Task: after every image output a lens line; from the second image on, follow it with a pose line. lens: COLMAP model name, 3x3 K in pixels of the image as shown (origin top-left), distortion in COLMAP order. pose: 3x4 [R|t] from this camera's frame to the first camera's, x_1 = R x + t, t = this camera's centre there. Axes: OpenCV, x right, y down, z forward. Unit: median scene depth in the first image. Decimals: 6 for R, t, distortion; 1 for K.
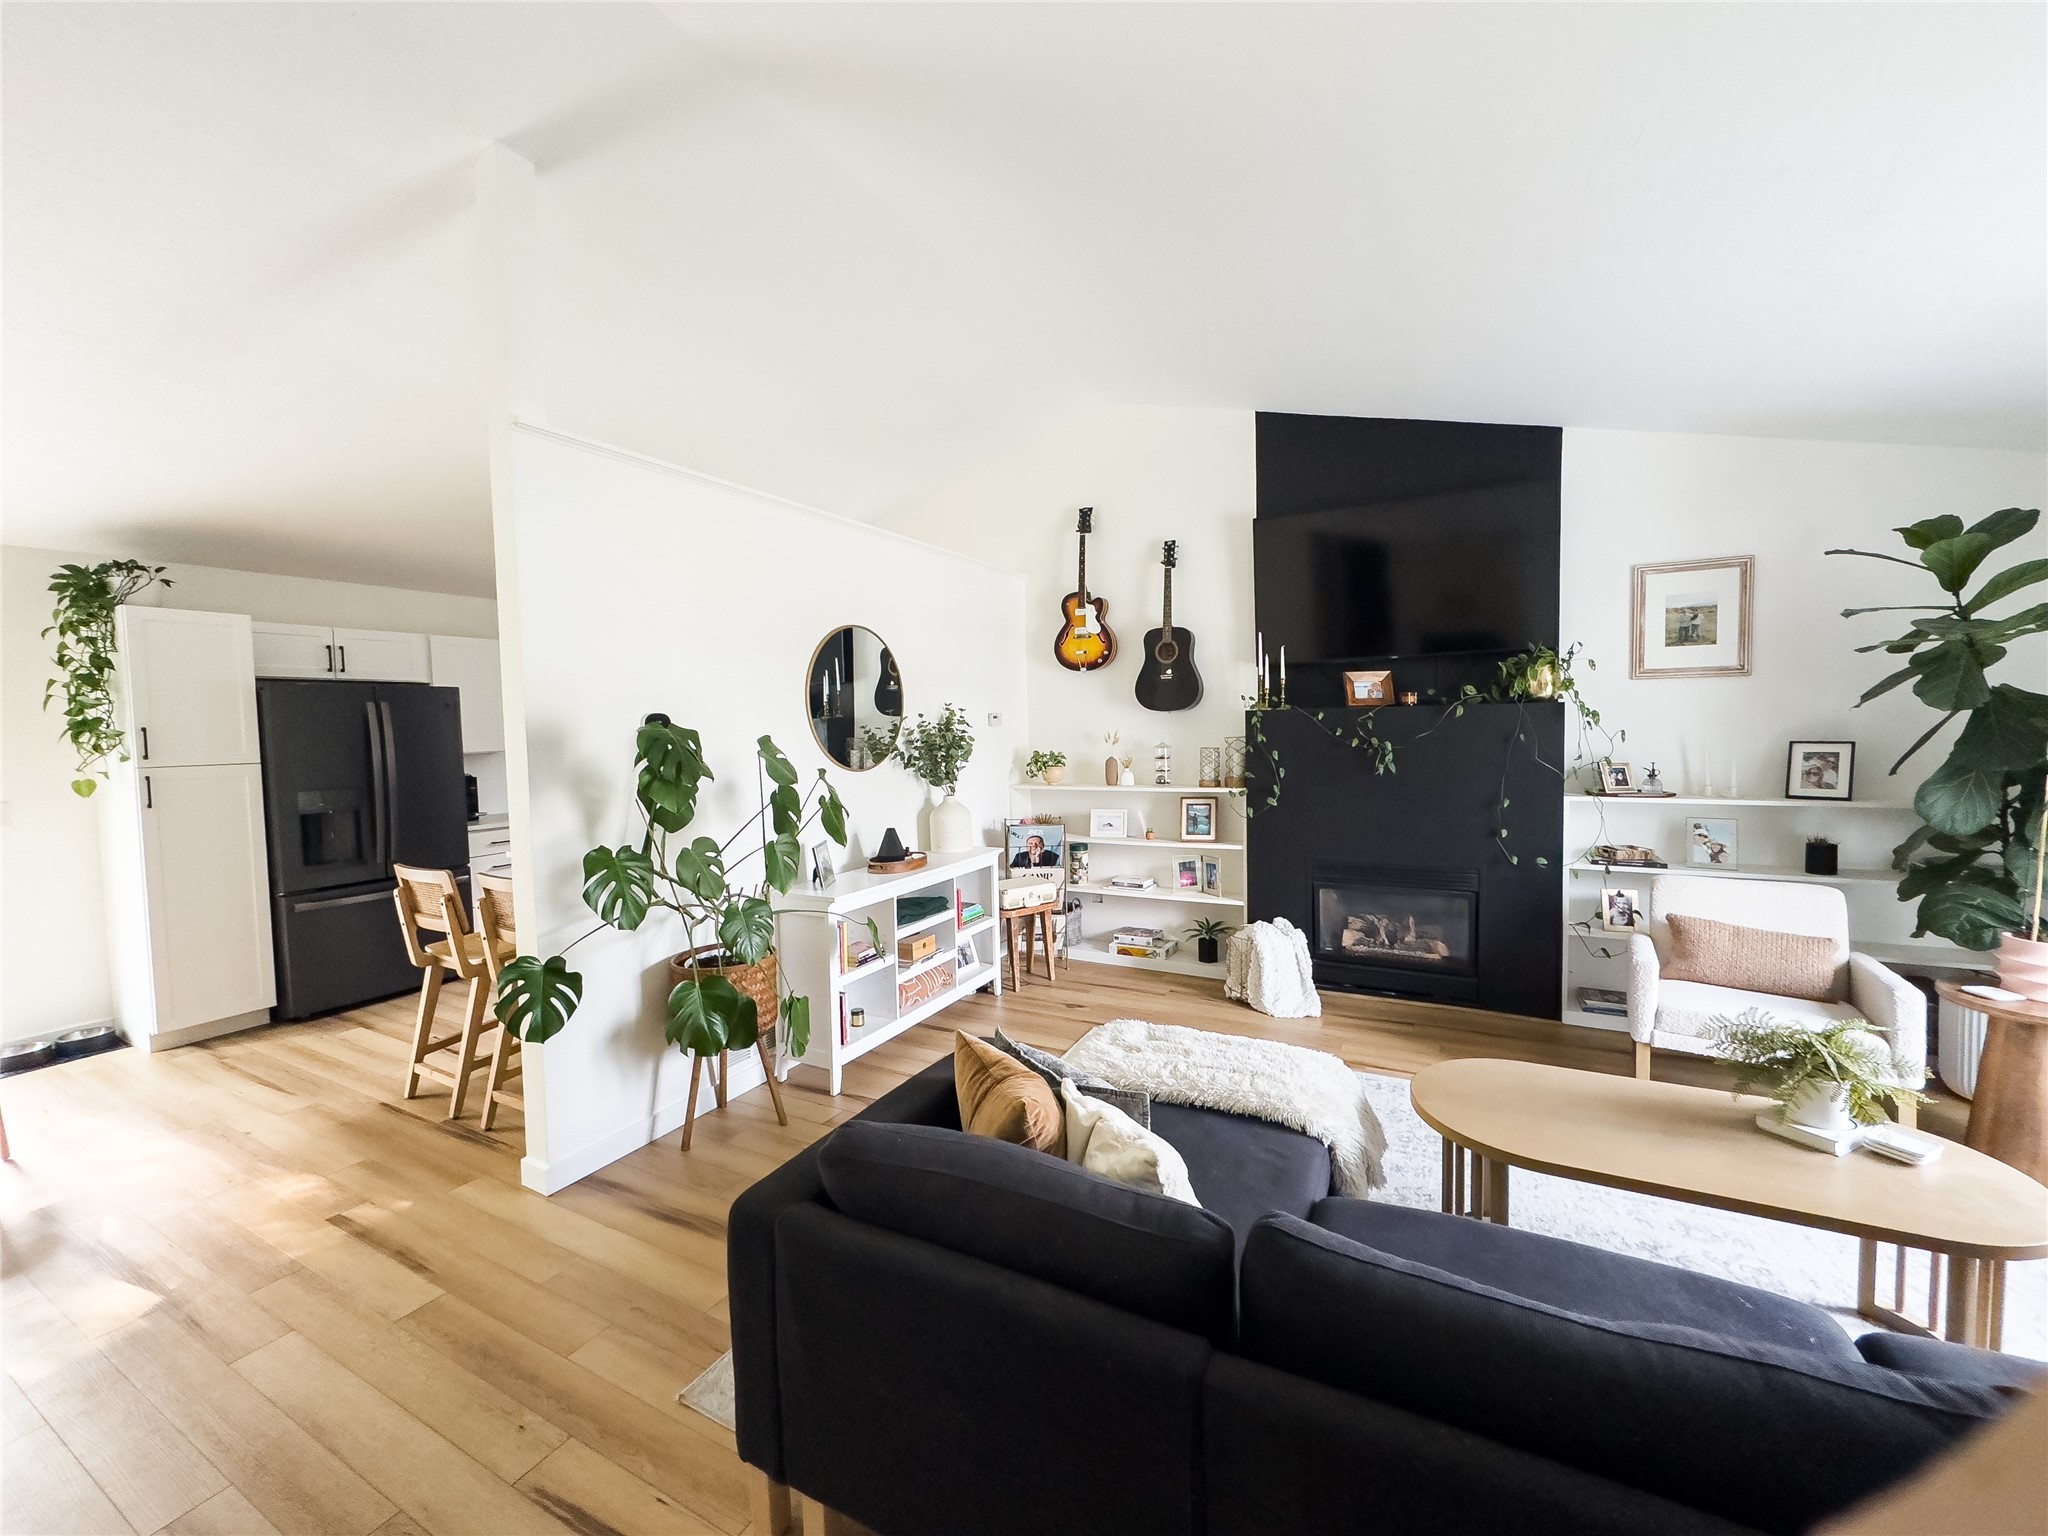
lens RADIAL K [[809.8, 0, 1024.0], [0, 809.8, 768.0], [0, 0, 1]] dist [0.023666, -0.009142]
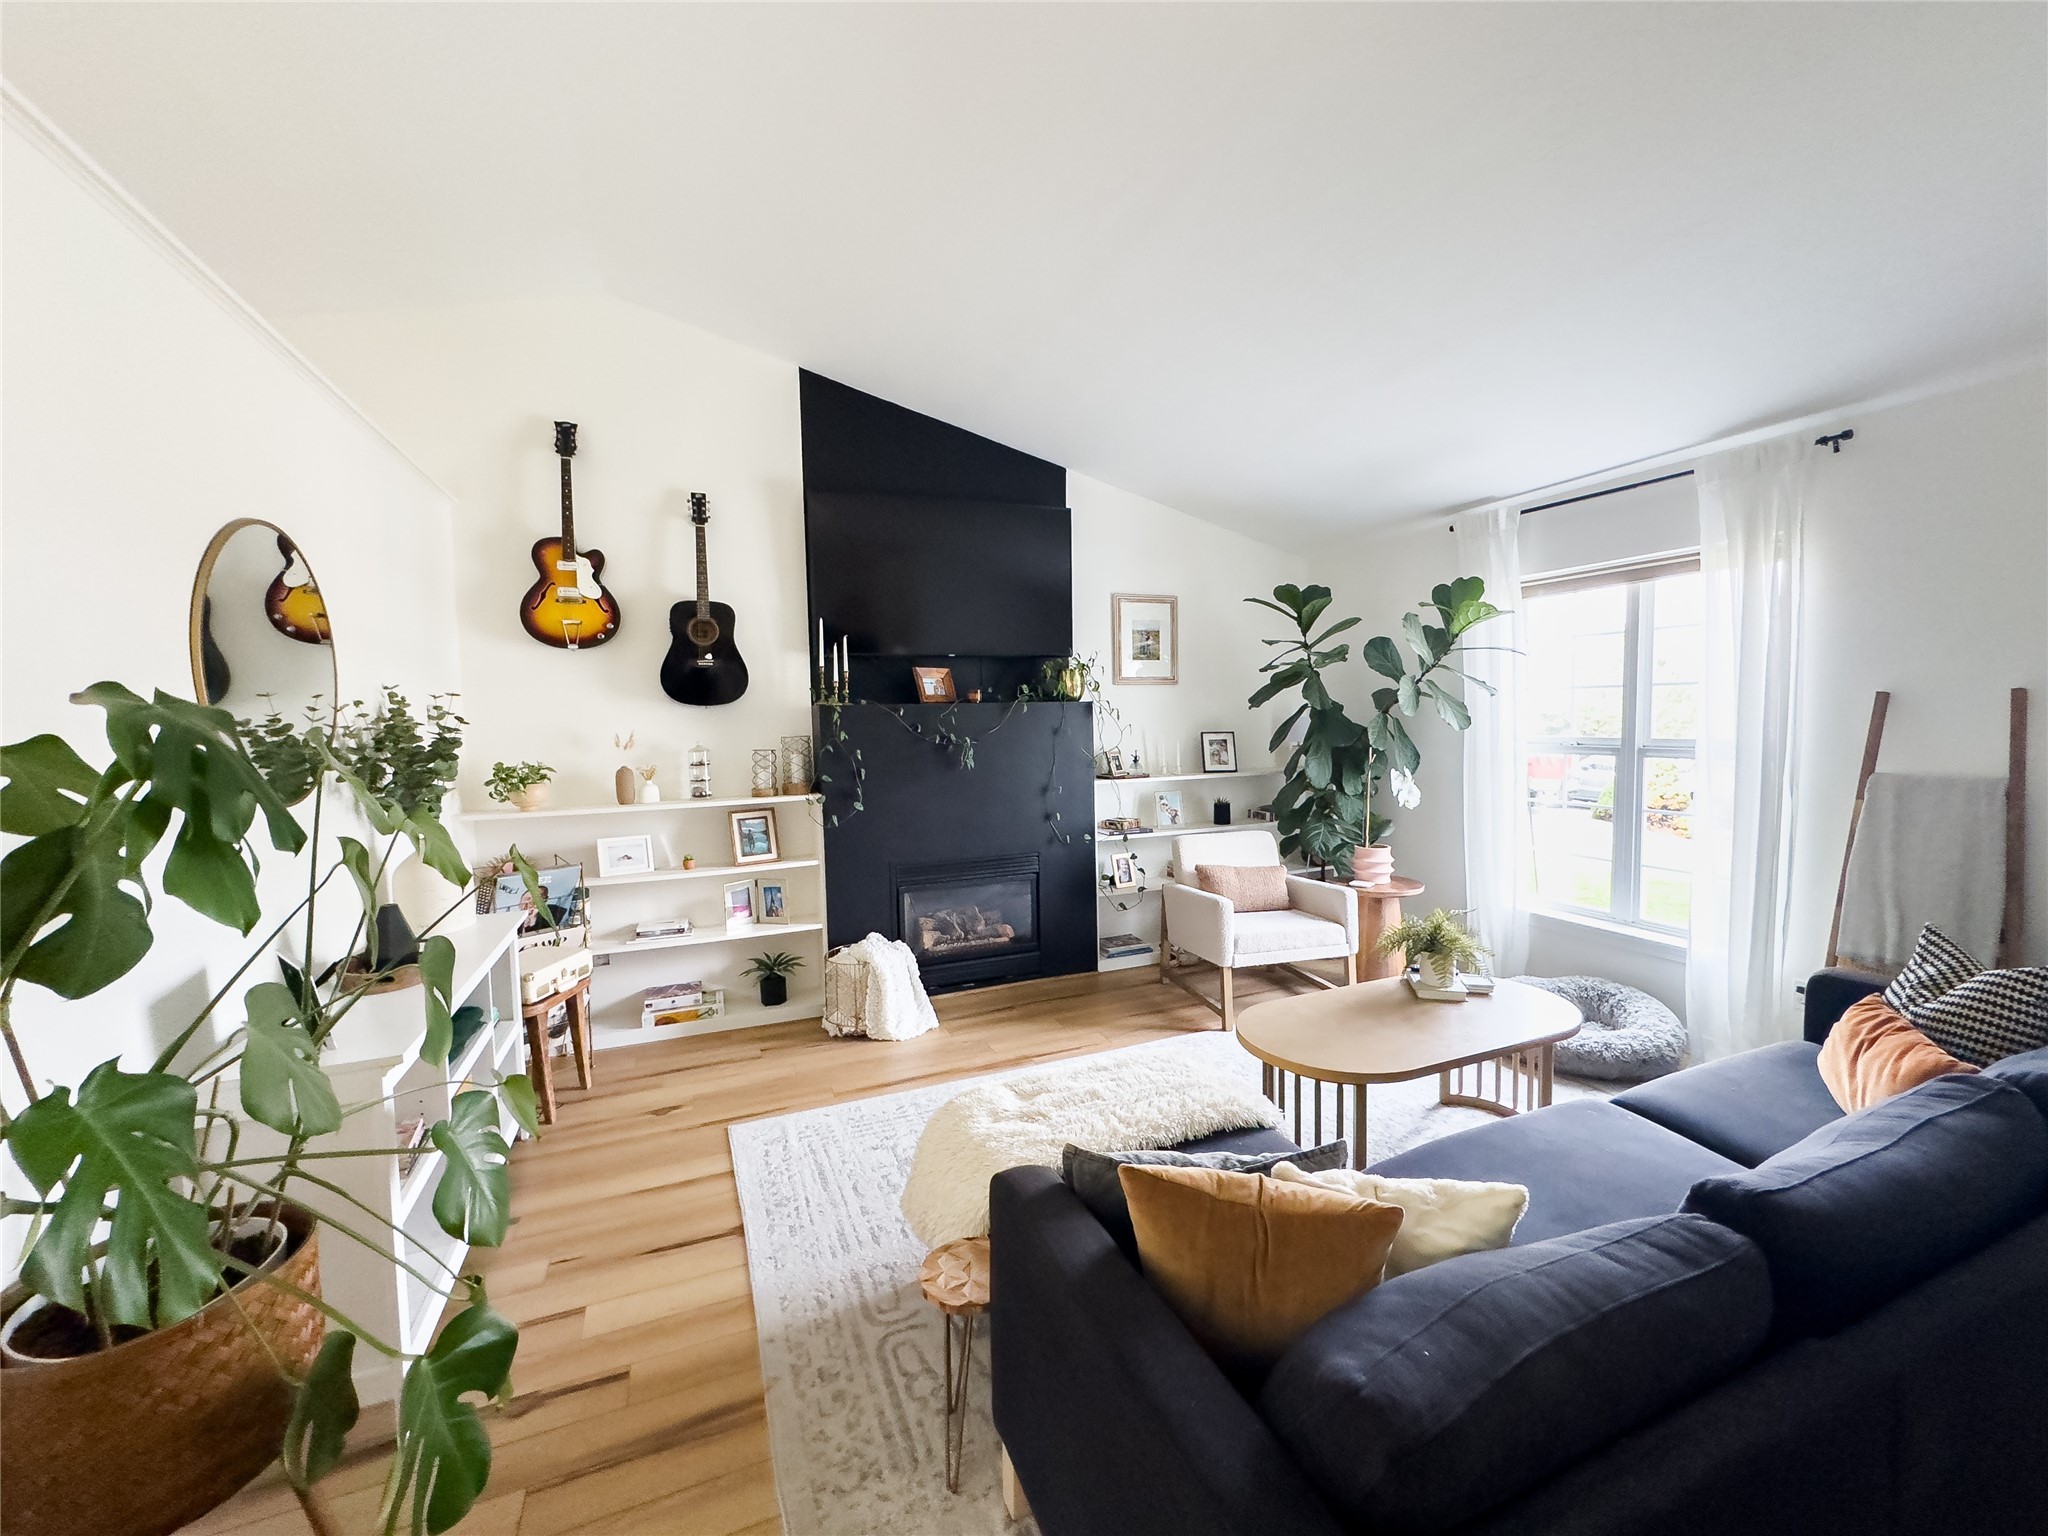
lens RADIAL K [[828.7, 0, 1019.5], [0, 828.7, 763.2], [0, 0, 1]] dist [-0.002419, -0.000501]
pose [[0.639472, -0.039081, 0.767820, -0.289219], [0.048853, 0.998754, 0.010148, -0.007524], [-0.767260, 0.031021, 0.640585, 0.274184]]
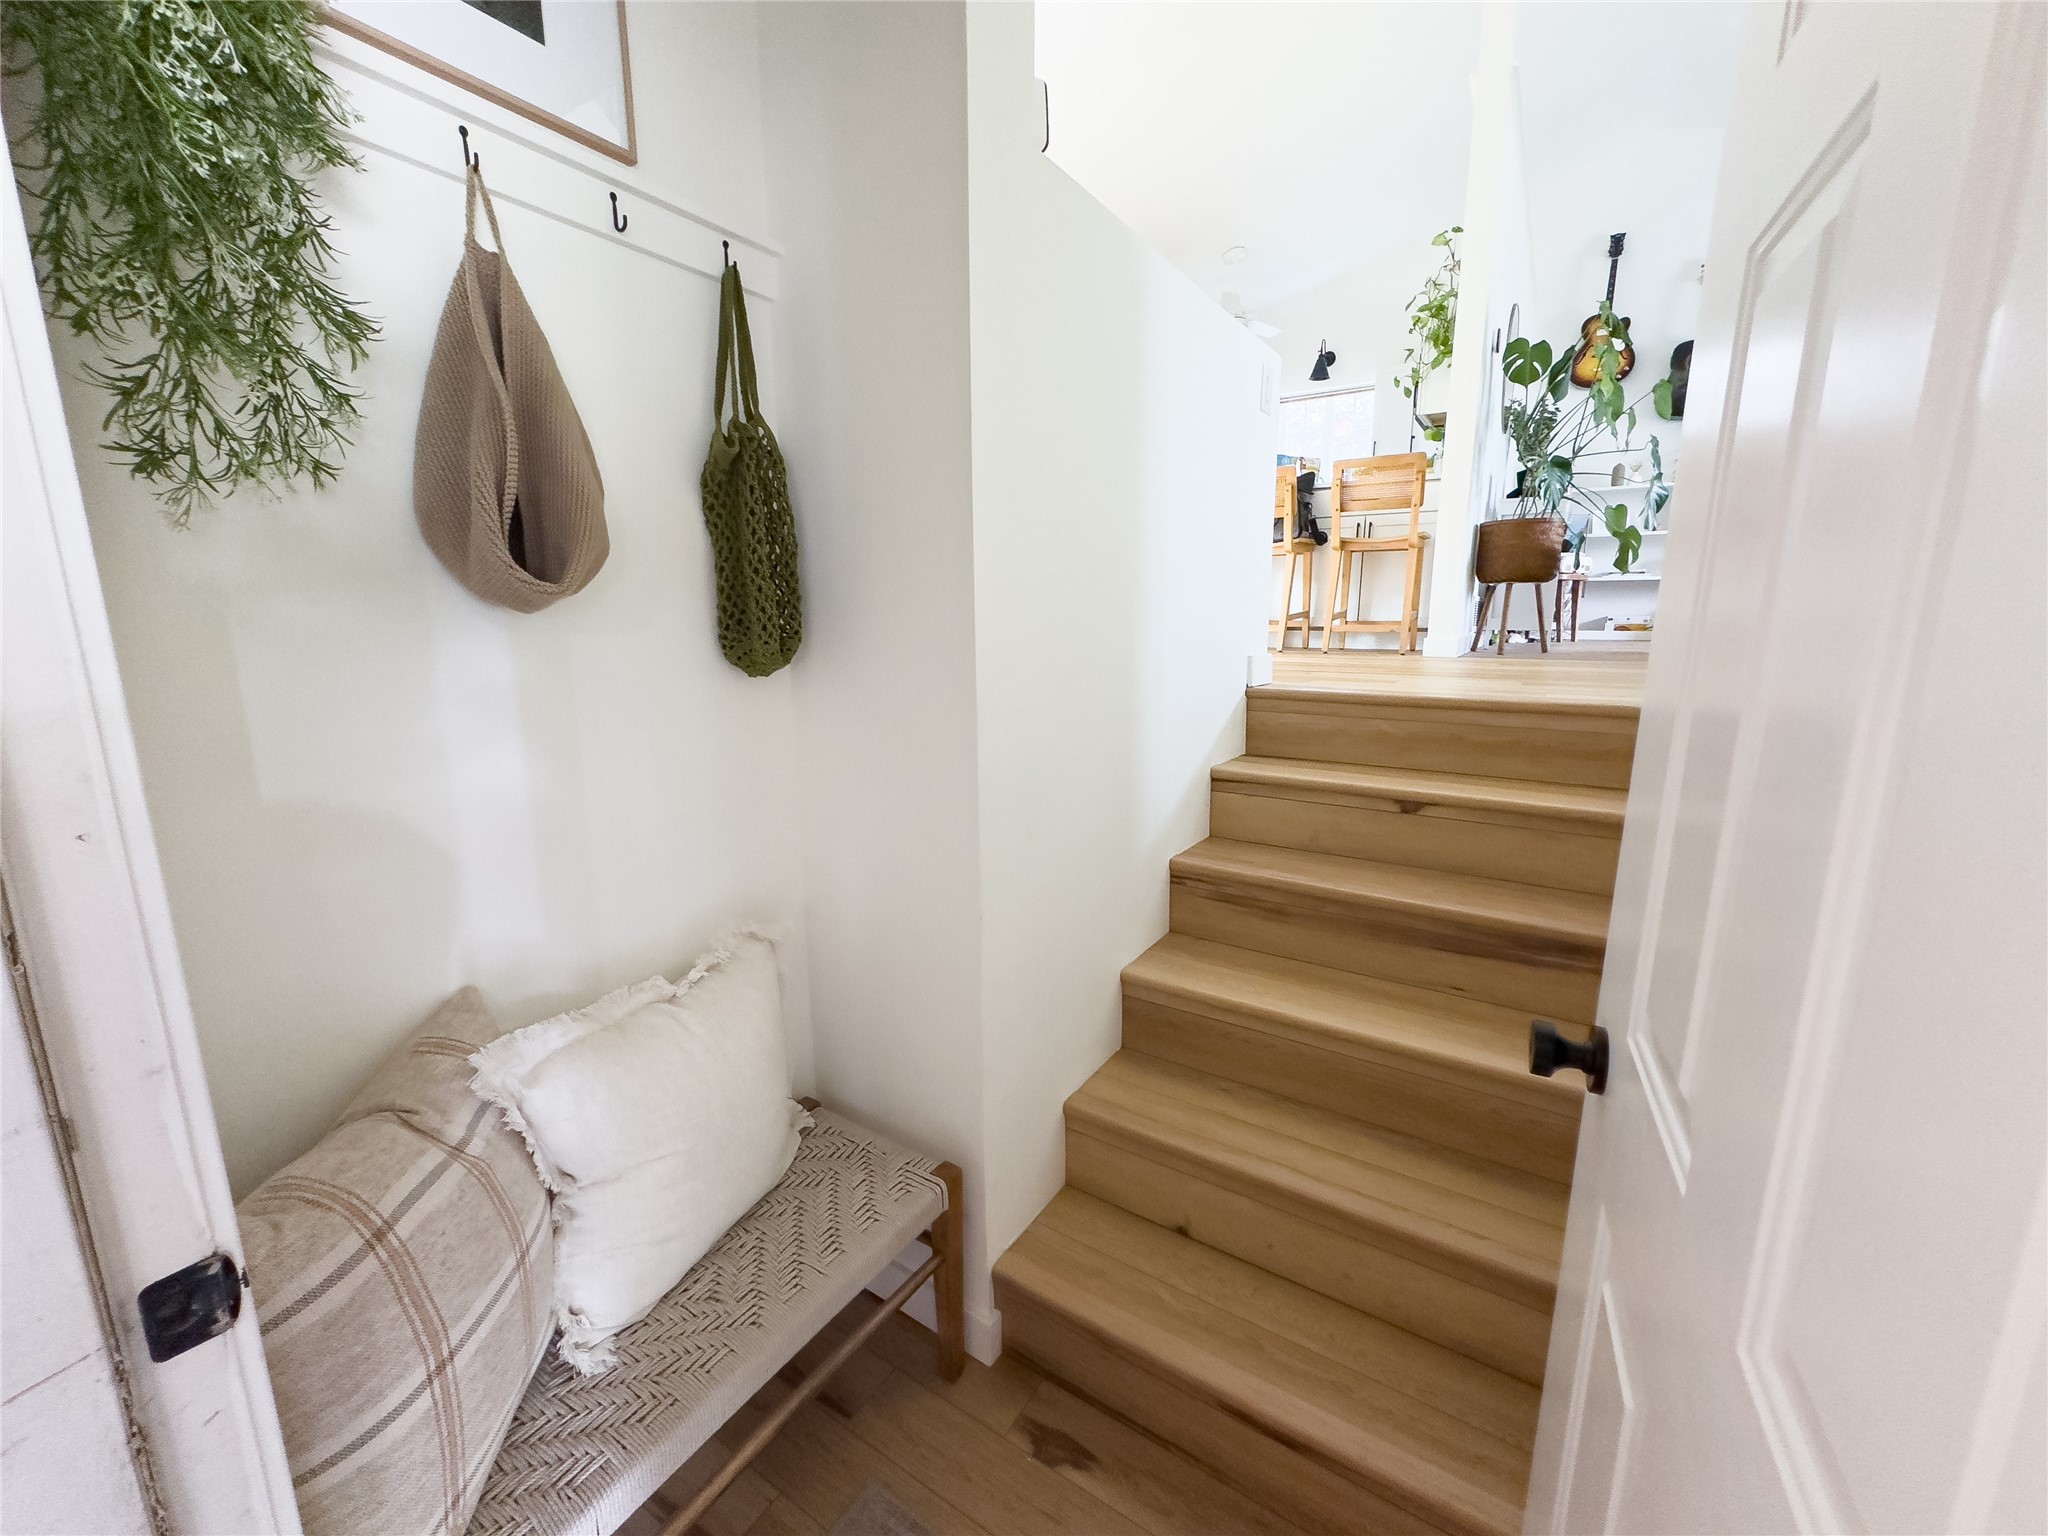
lens RADIAL K [[809.8, 0, 1024.0], [0, 809.8, 768.0], [0, 0, 1]] dist [0.023666, -0.009142]
pose [[0.997363, 0.028488, -0.066751, -0.773359], [-0.019391, 0.990903, 0.133176, 0.330414], [0.069937, -0.131530, 0.988842, -0.331856]]
